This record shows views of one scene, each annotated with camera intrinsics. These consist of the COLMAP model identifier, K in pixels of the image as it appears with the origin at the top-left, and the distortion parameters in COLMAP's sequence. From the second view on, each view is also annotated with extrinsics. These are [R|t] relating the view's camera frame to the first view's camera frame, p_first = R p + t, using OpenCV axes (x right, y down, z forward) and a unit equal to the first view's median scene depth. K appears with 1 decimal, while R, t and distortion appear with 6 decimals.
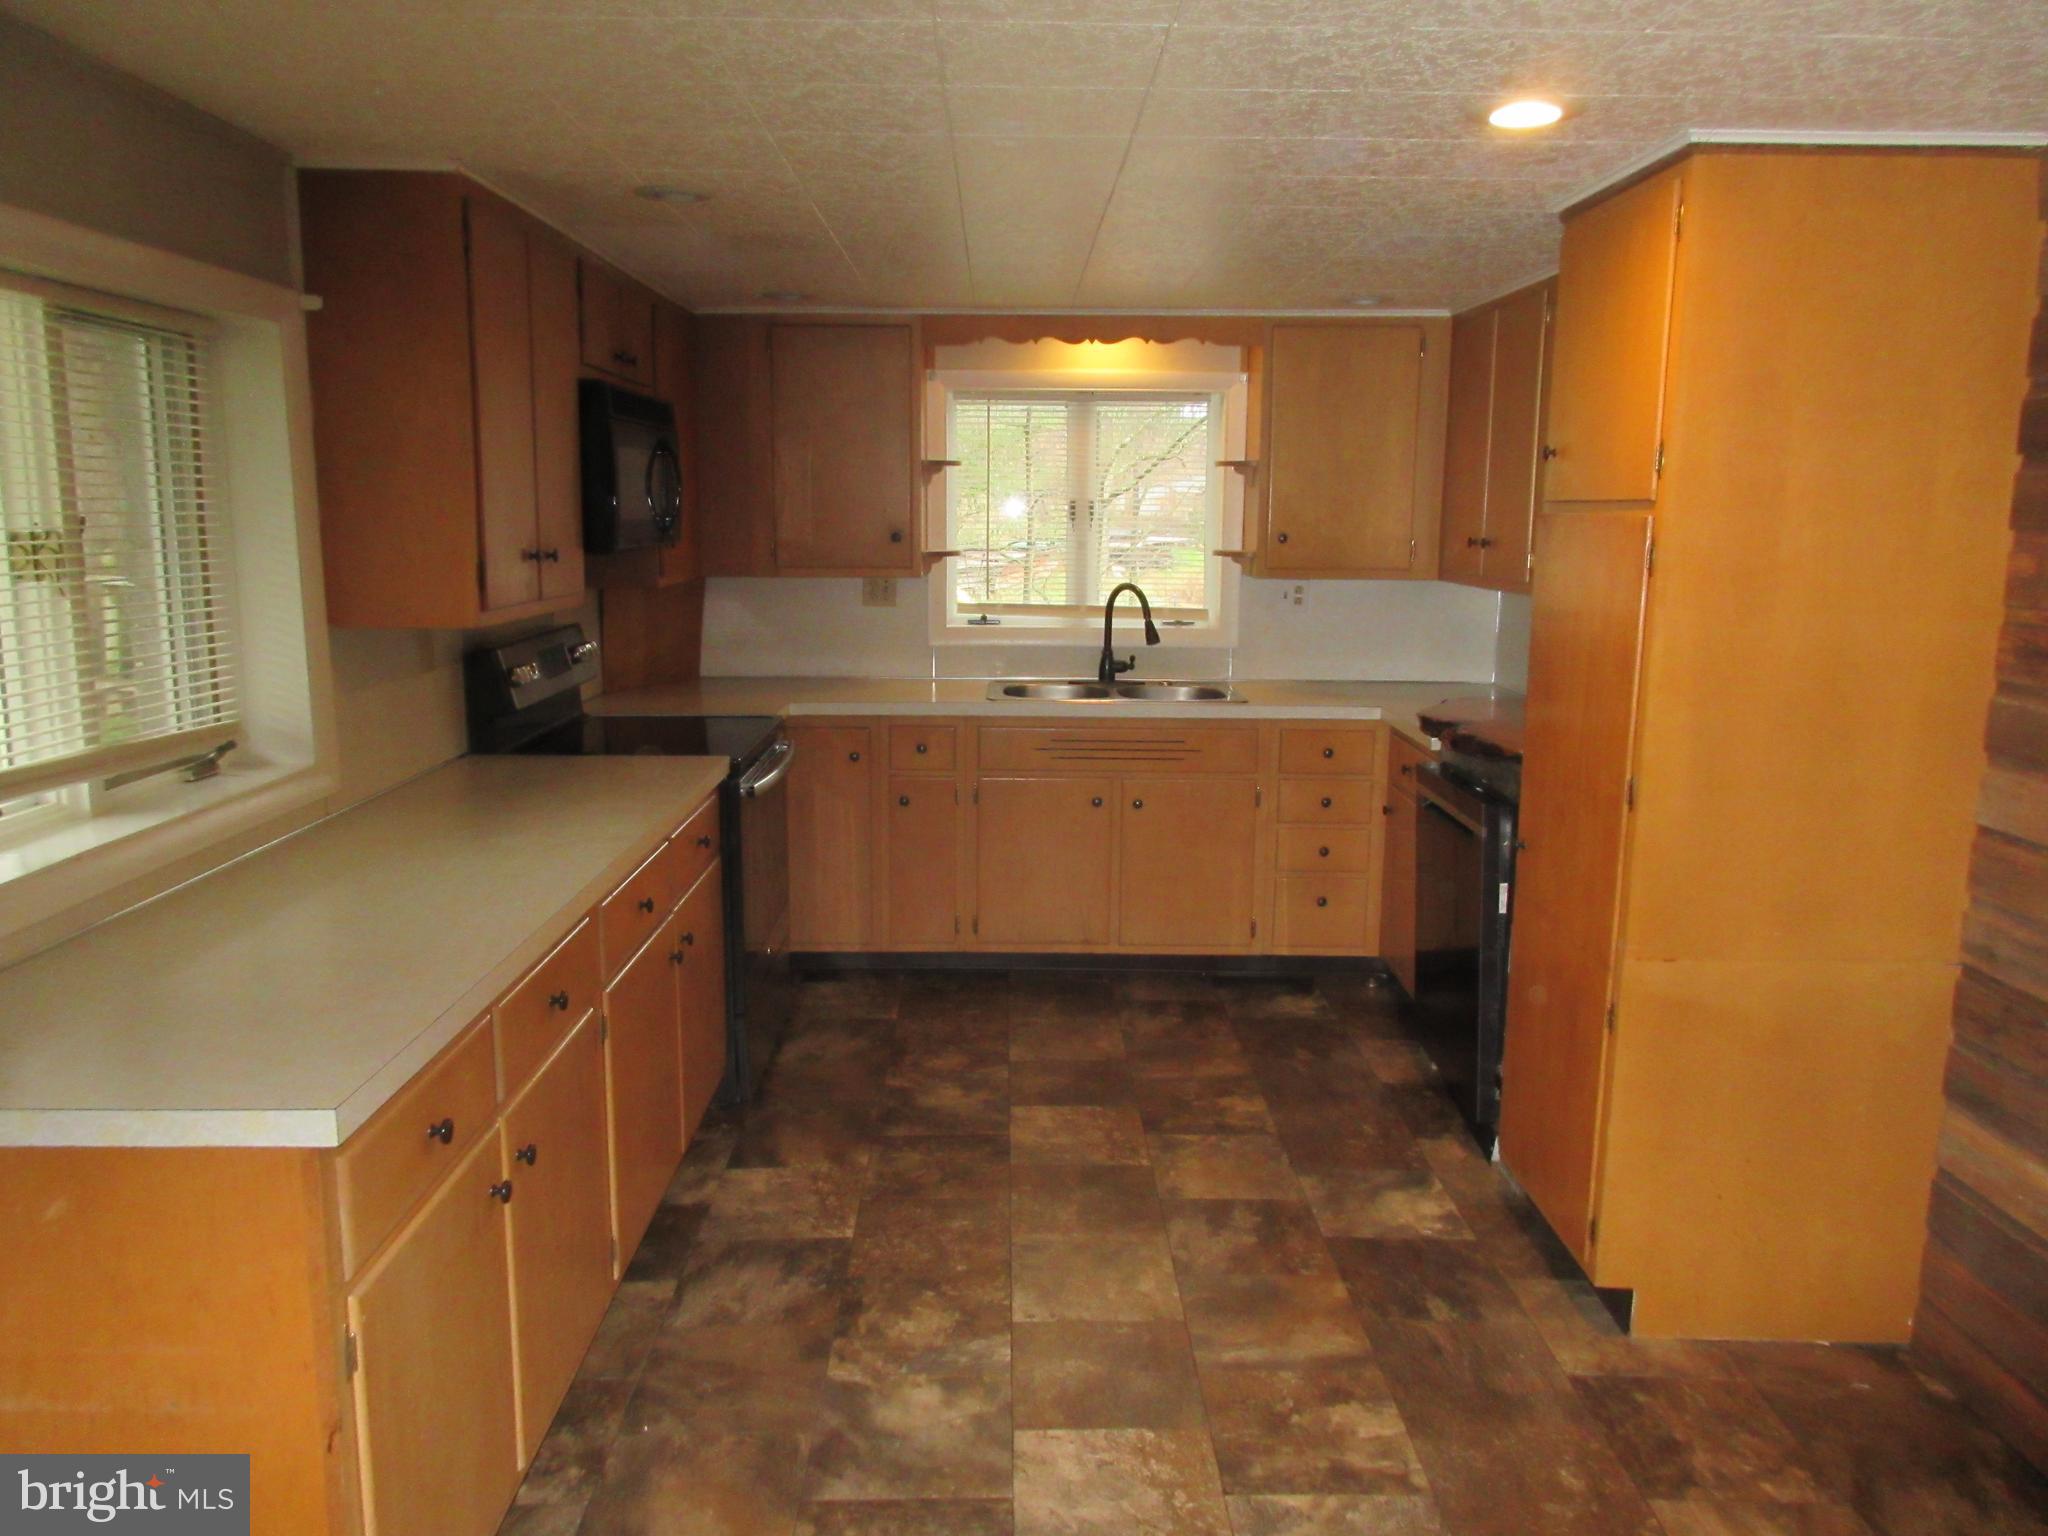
lens RADIAL K [[1524.6, 0, 1026.0], [0, 1524.6, 767.2], [0, 0, 1]] dist [-0.011365, 0.009635]
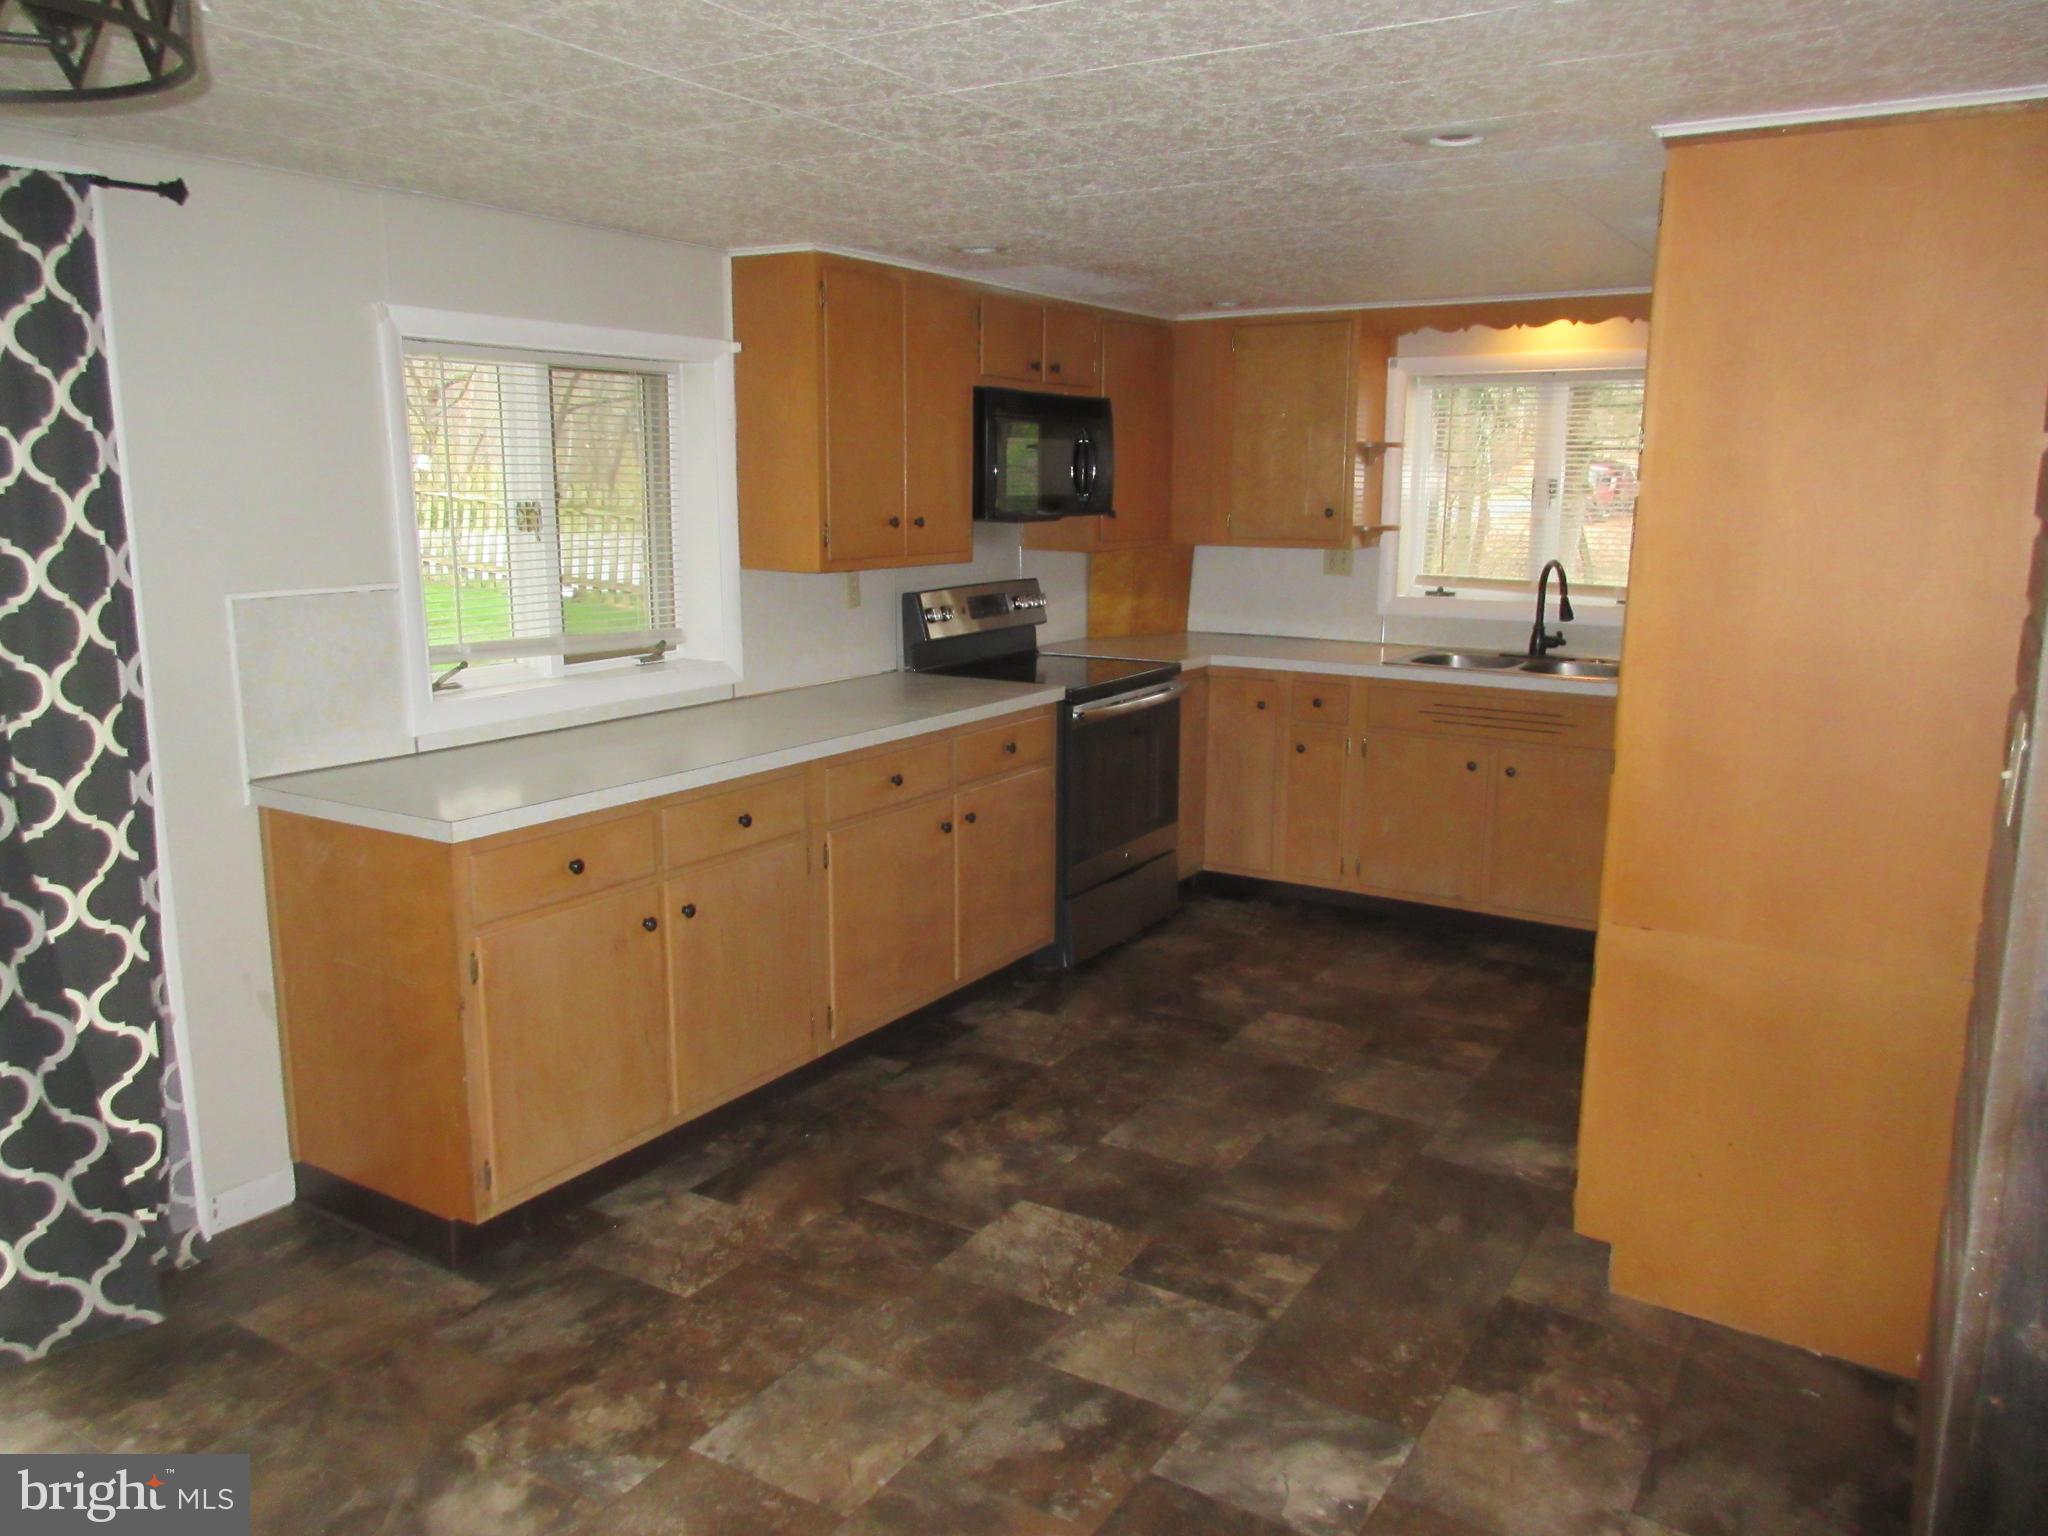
lens RADIAL K [[1524.6, 0, 1025.0], [0, 1524.6, 763.8], [0, 0, 1]] dist [-0.011365, 0.009635]
pose [[0.842812, 0.097278, -0.529343, 0.505591], [-0.090130, 0.995151, 0.039377, 0.011149], [0.530607, 0.014522, 0.847493, -0.082934]]
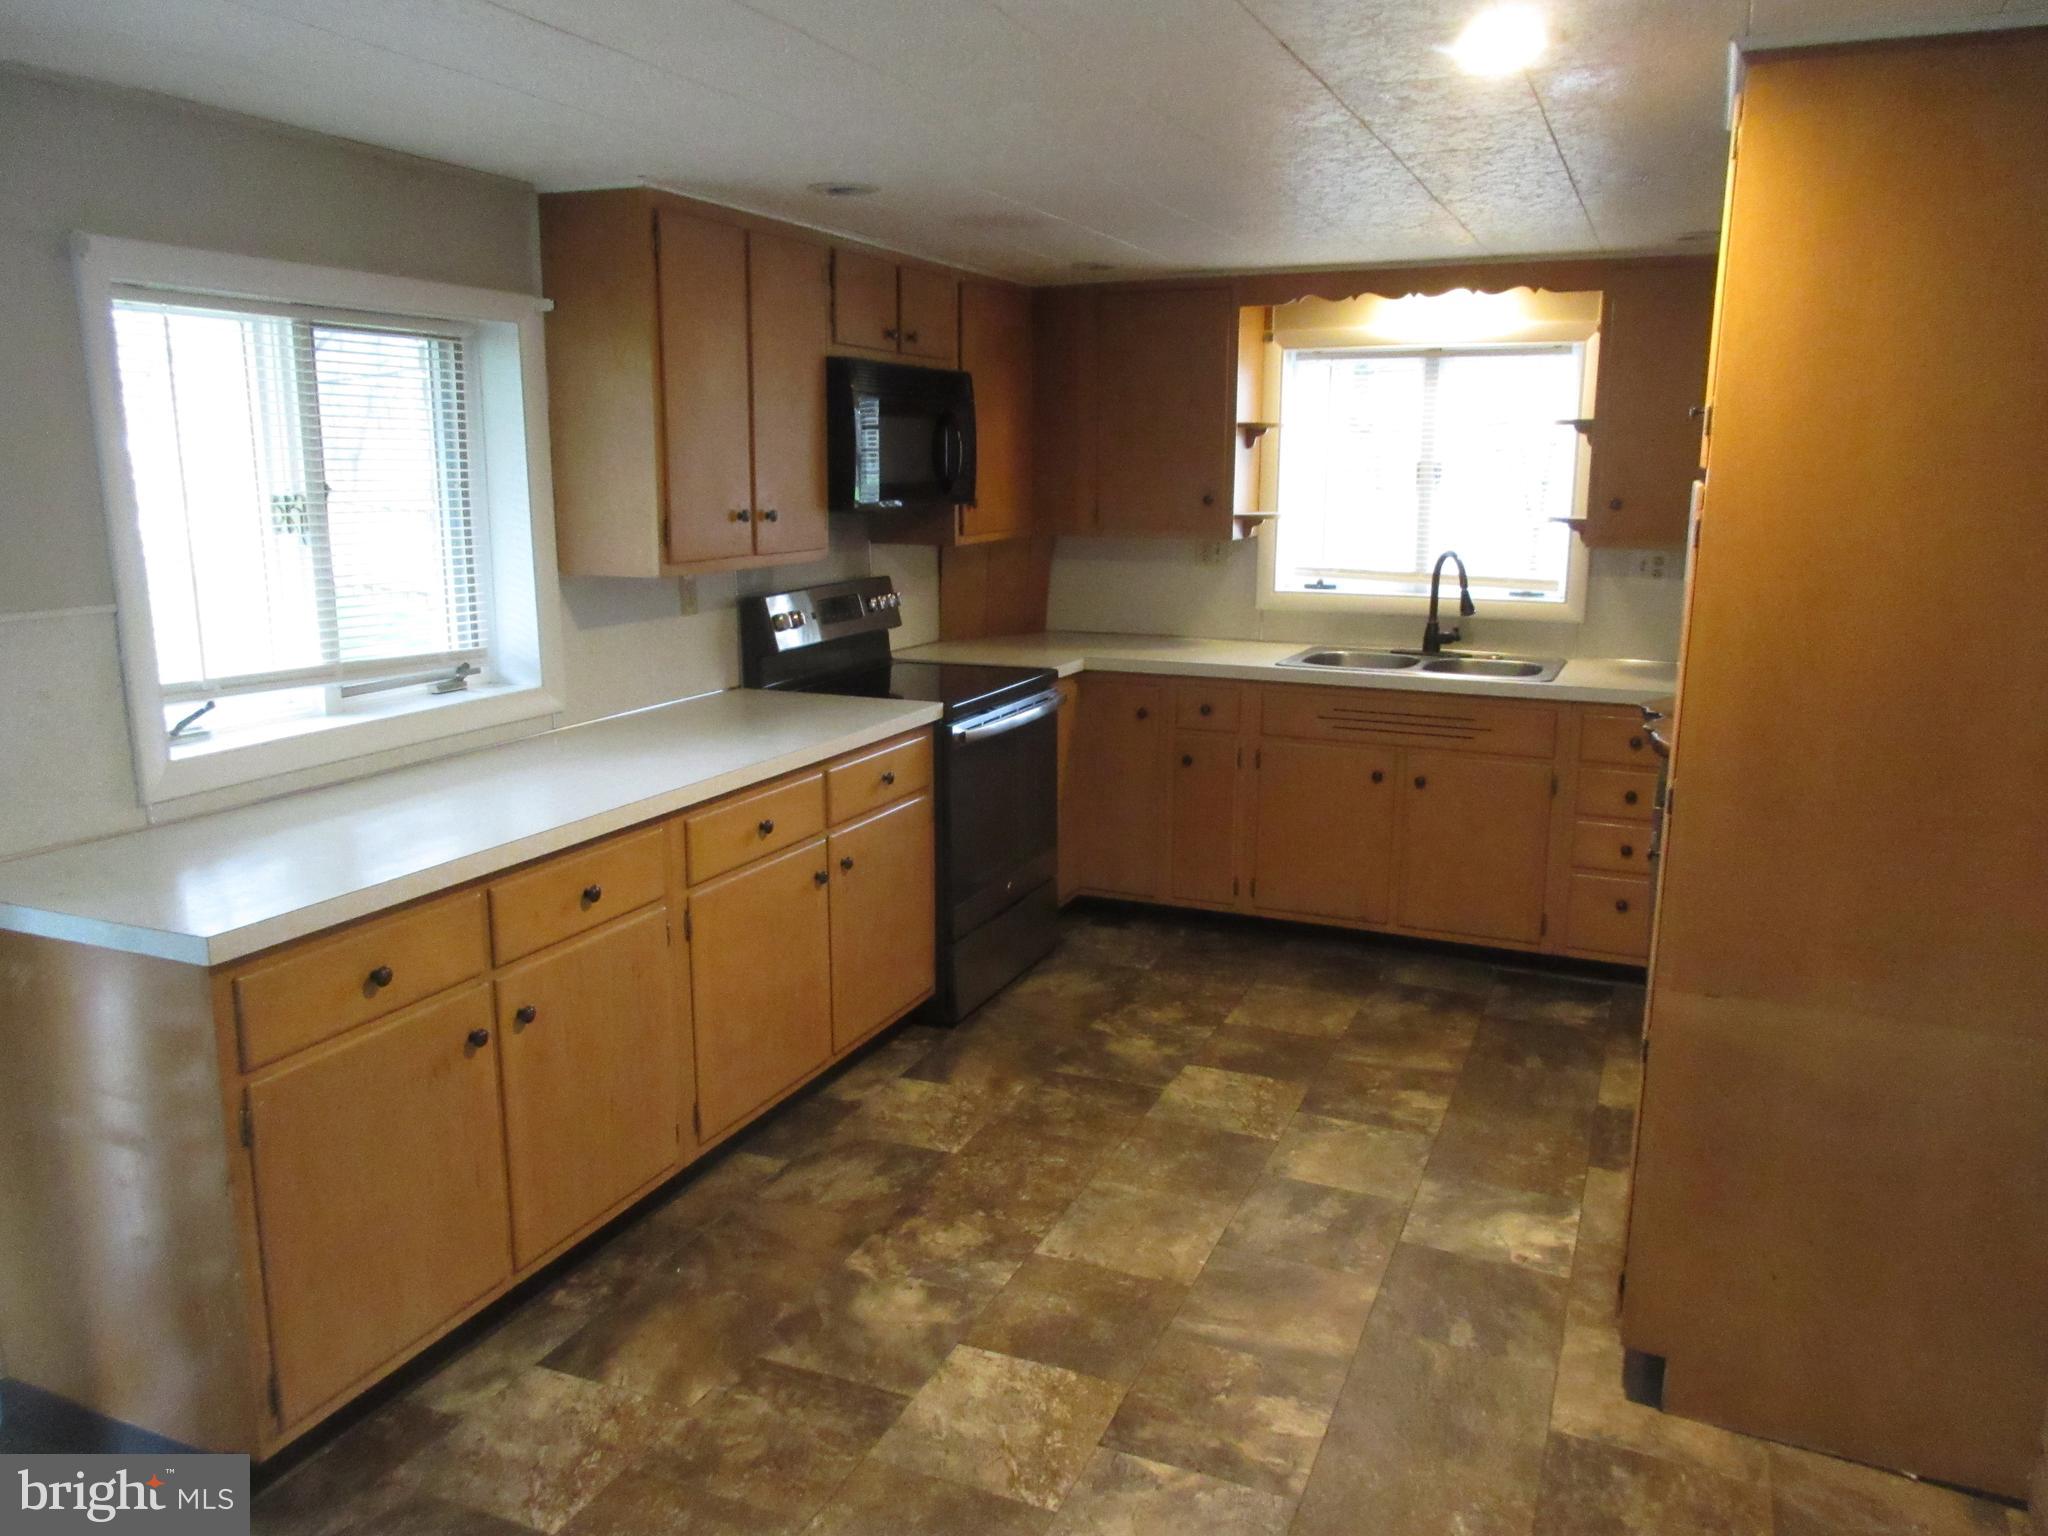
lens RADIAL K [[1524.6, 0, 1022.1], [0, 1524.6, 766.2], [0, 0, 1]] dist [-0.011365, 0.009635]
pose [[0.912574, 0.076351, -0.401720, 0.337167], [-0.065519, 0.997023, 0.040659, -0.011441], [0.403629, -0.010784, 0.914859, 0.034938]]
